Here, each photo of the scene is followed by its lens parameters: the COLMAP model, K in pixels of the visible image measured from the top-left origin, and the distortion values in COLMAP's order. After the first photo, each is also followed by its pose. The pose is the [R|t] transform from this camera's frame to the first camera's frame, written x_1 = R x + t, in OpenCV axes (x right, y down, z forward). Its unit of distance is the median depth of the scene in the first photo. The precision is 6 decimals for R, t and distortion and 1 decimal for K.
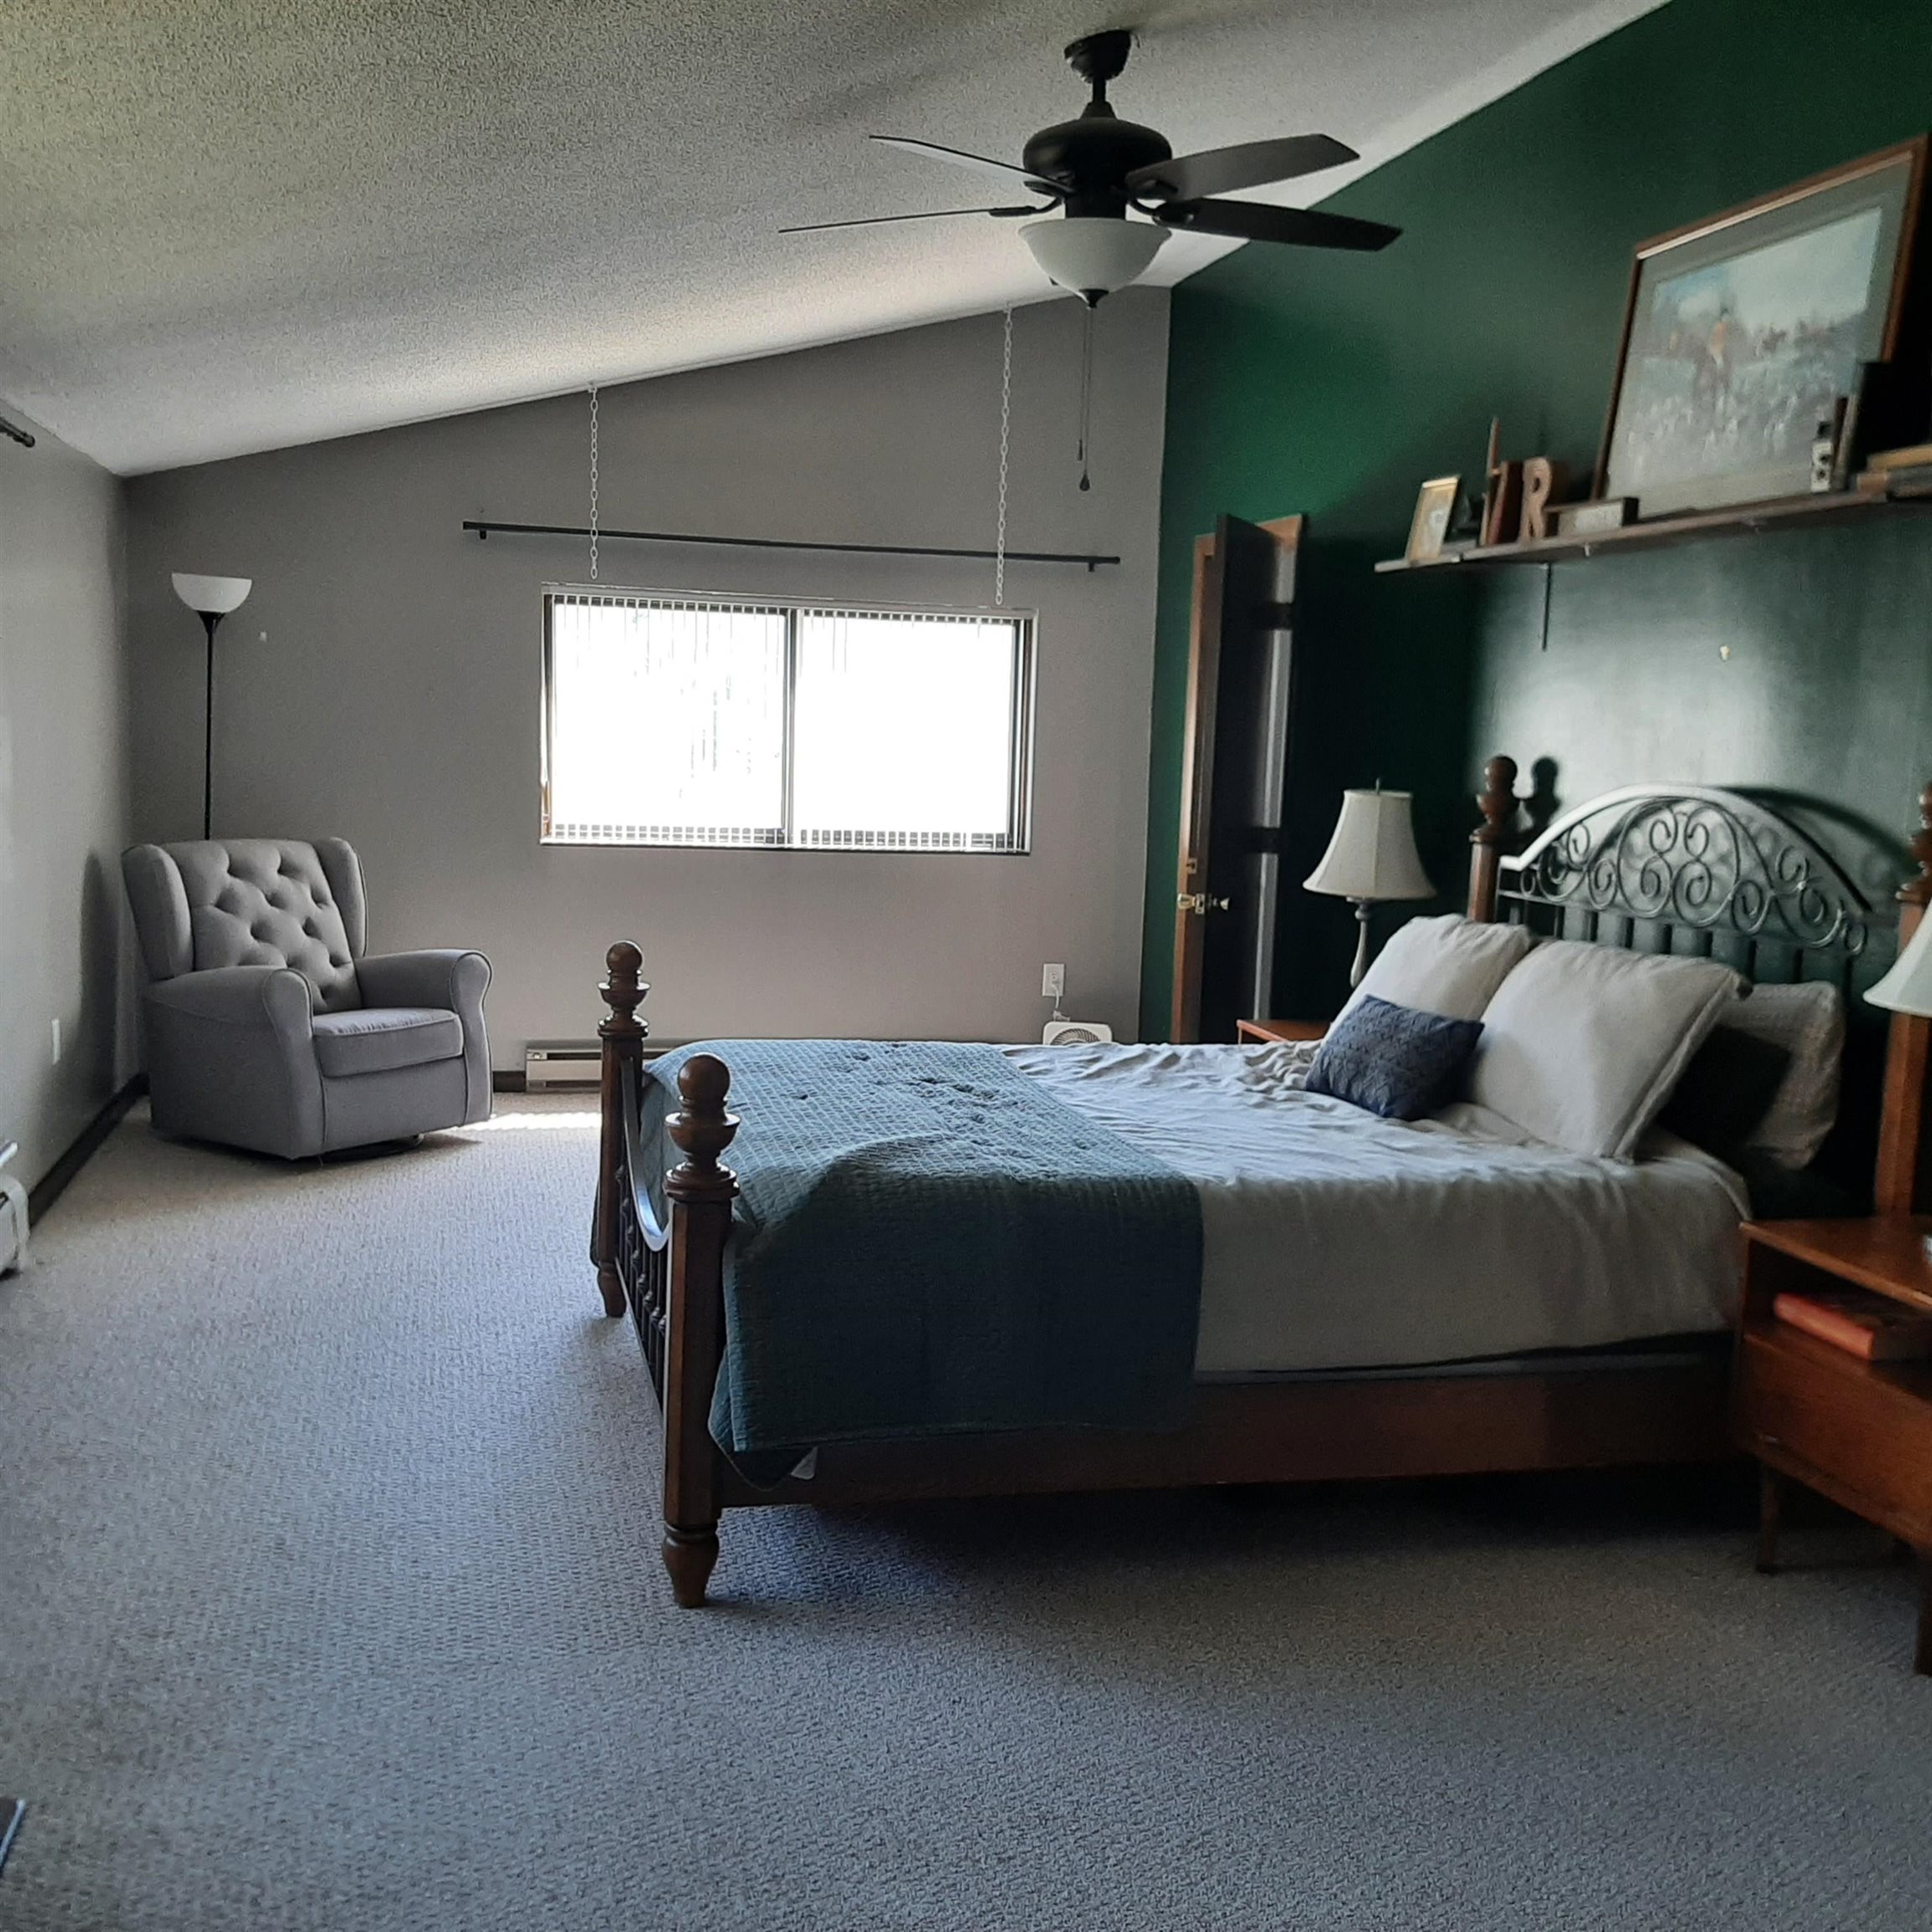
lens RADIAL K [[2035.4, 0, 943.1], [0, 2035.4, 981.1], [0, 0, 1]] dist [0.154233, -0.364774]
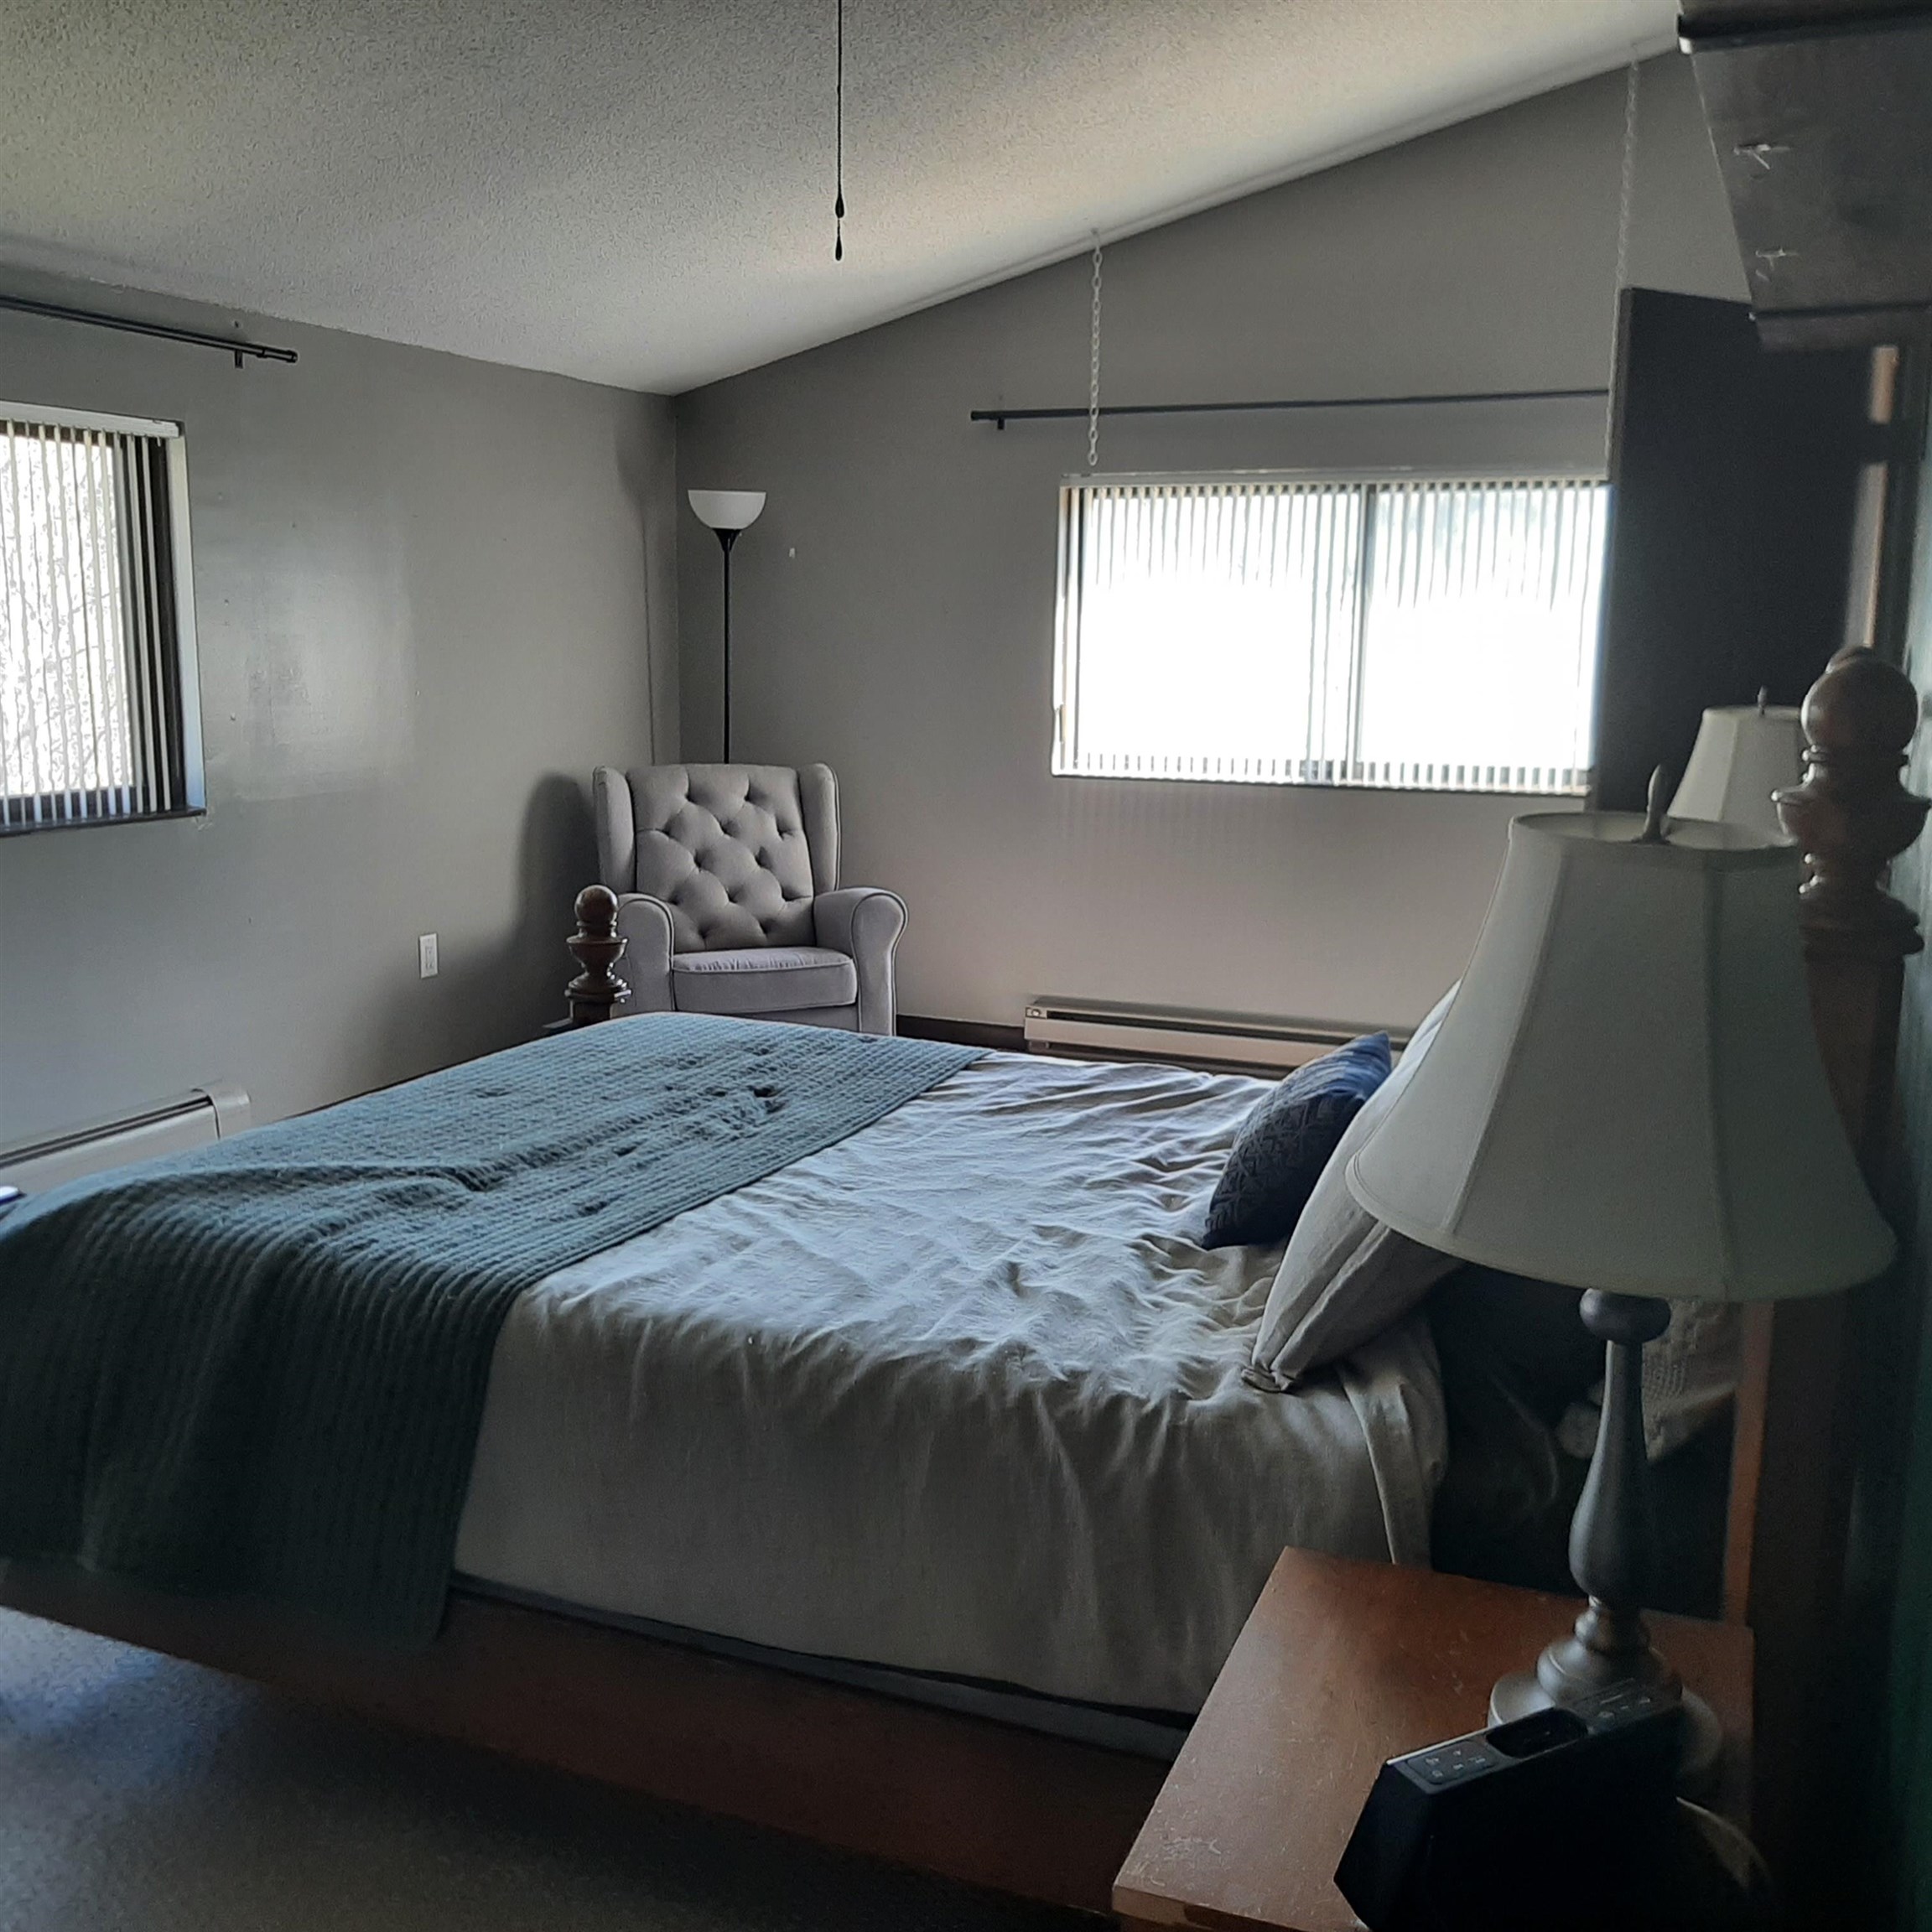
lens RADIAL K [[2035.4, 0, 943.1], [0, 2035.4, 981.1], [0, 0, 1]] dist [0.154233, -0.364774]
pose [[0.799501, 0.080014, -0.595311, 0.322127], [-0.060987, 0.996779, 0.052070, -0.022940], [0.597560, -0.005324, 0.801806, 0.286758]]
